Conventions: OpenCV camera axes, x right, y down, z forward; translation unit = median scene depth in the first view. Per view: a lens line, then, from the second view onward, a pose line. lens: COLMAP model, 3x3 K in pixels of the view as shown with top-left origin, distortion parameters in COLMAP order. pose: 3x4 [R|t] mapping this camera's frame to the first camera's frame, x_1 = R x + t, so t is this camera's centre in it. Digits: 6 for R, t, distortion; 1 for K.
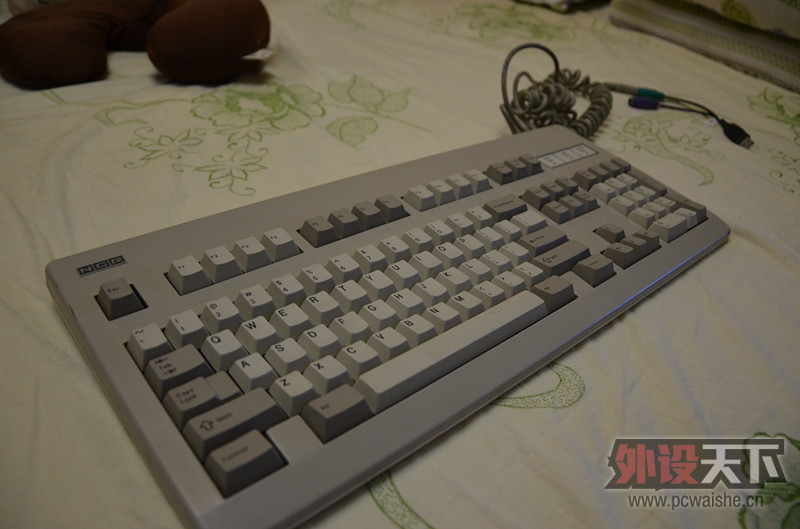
lens RADIAL K [[614.1, 0, 400.0], [0, 614.1, 264.5], [0, 0, 1]] dist [-0.117938, 0.000262]
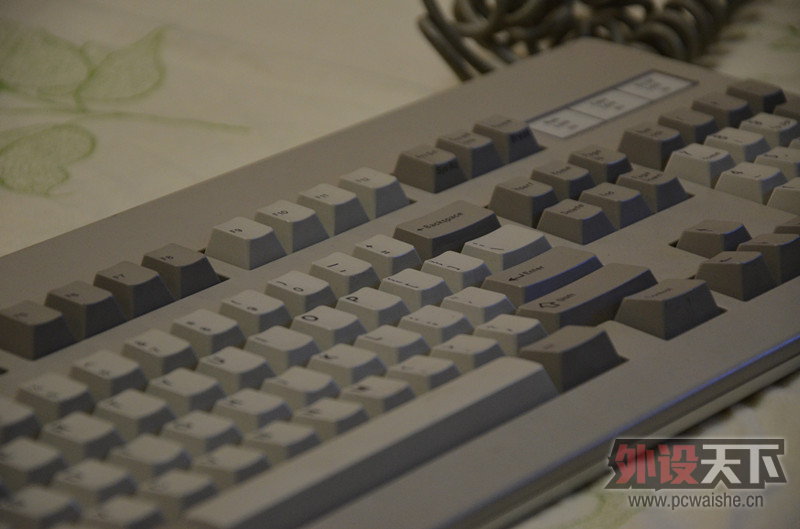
lens RADIAL K [[3177.0, 0, 400.0], [0, 3177.0, 264.5], [0, 0, 1]] dist [1.282564, -0.069646]
pose [[0.977171, -0.193832, 0.086984, -0.053150], [0.208754, 0.952076, -0.223548, 0.396837], [-0.039484, 0.236603, 0.970804, -1.081064]]
